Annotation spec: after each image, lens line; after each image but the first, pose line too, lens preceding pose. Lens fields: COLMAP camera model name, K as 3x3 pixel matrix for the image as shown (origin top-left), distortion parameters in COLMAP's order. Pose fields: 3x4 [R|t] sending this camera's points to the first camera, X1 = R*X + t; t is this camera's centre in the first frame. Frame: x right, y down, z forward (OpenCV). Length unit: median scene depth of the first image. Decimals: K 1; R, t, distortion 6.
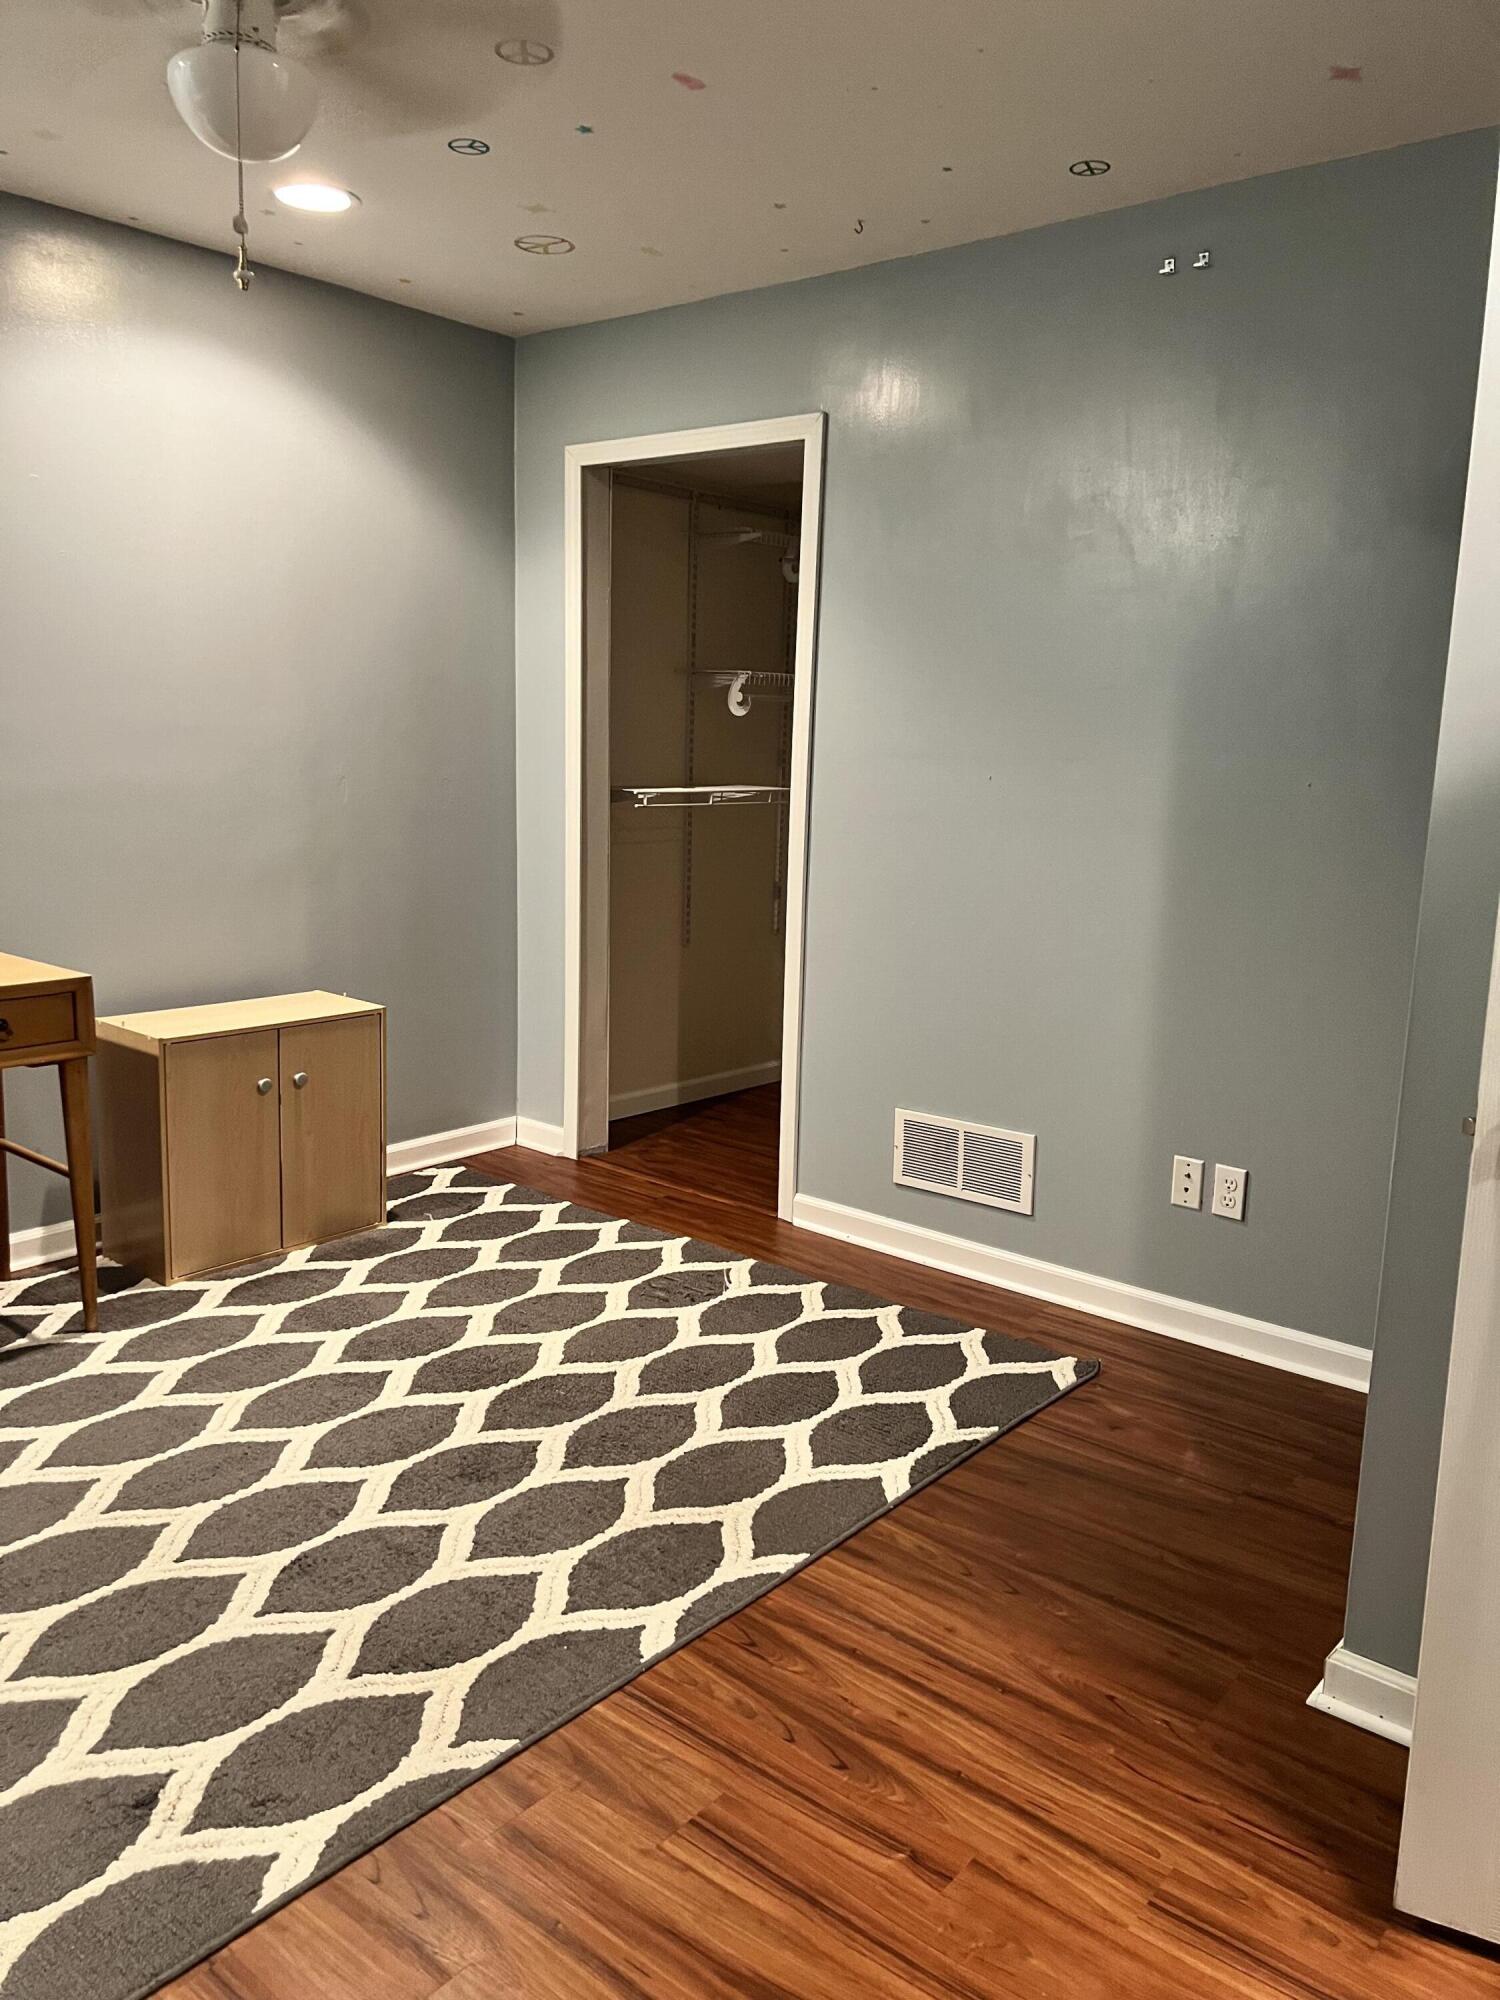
lens RADIAL K [[1503.5, 0, 748.4], [0, 1503.5, 998.1], [0, 0, 1]] dist [0.037450, -0.027388]
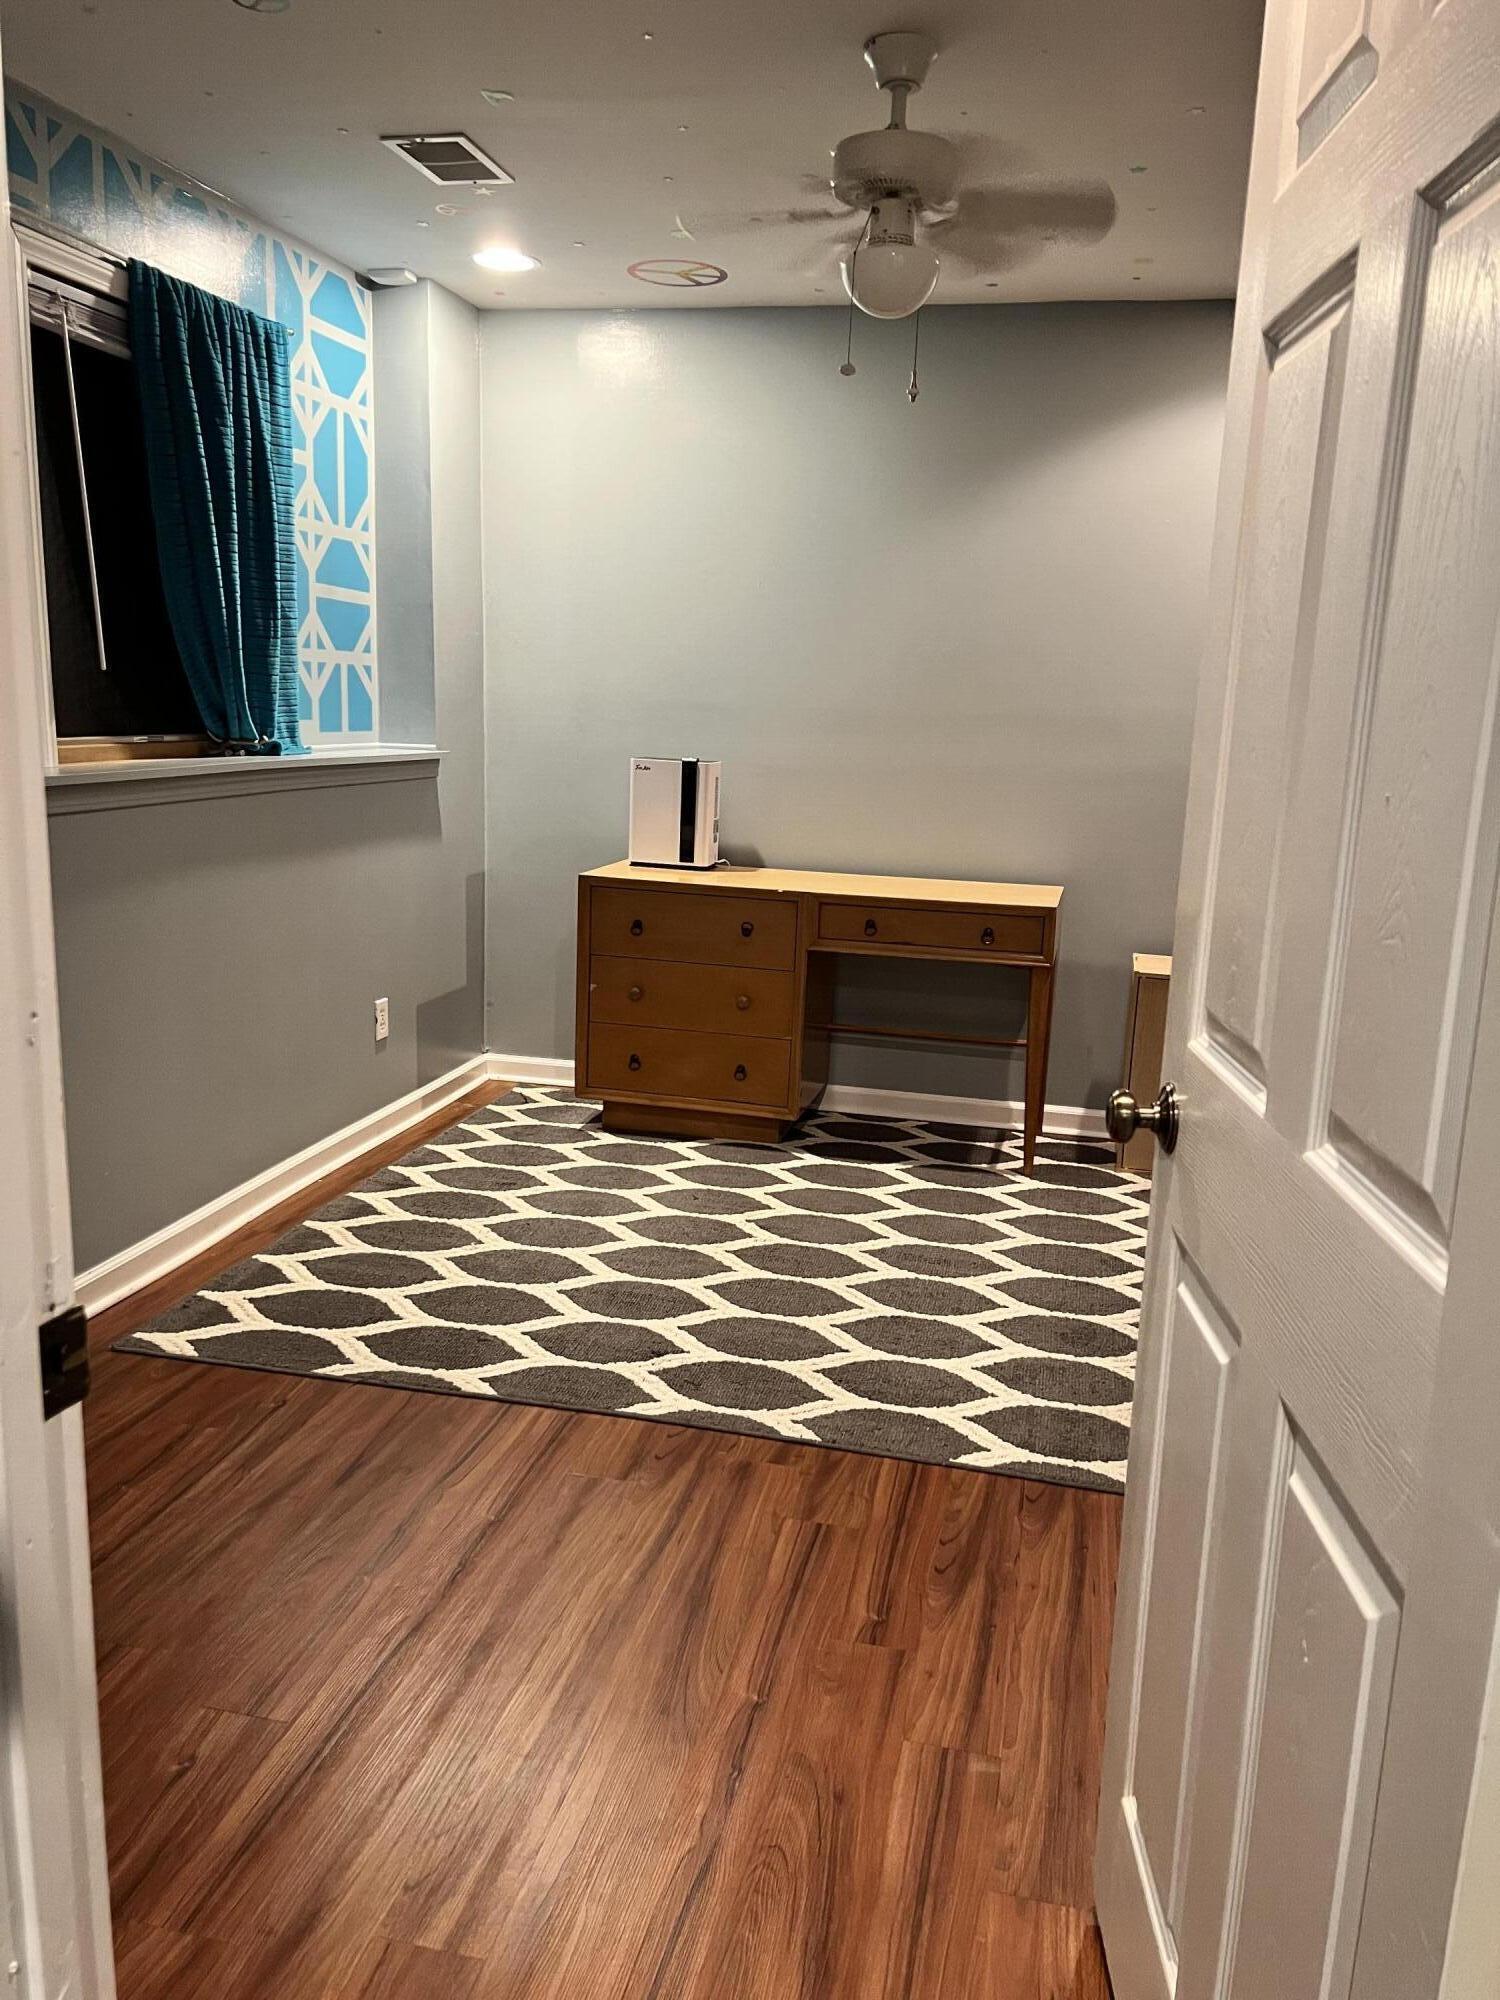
lens RADIAL K [[1503.5, 0, 747.7], [0, 1503.5, 1004.6], [0, 0, 1]] dist [0.037450, -0.027388]
pose [[0.458331, 0.174889, -0.871405, 0.764610], [-0.187855, 0.977361, 0.097348, -0.006469], [0.868702, 0.119080, 0.480808, 0.208212]]
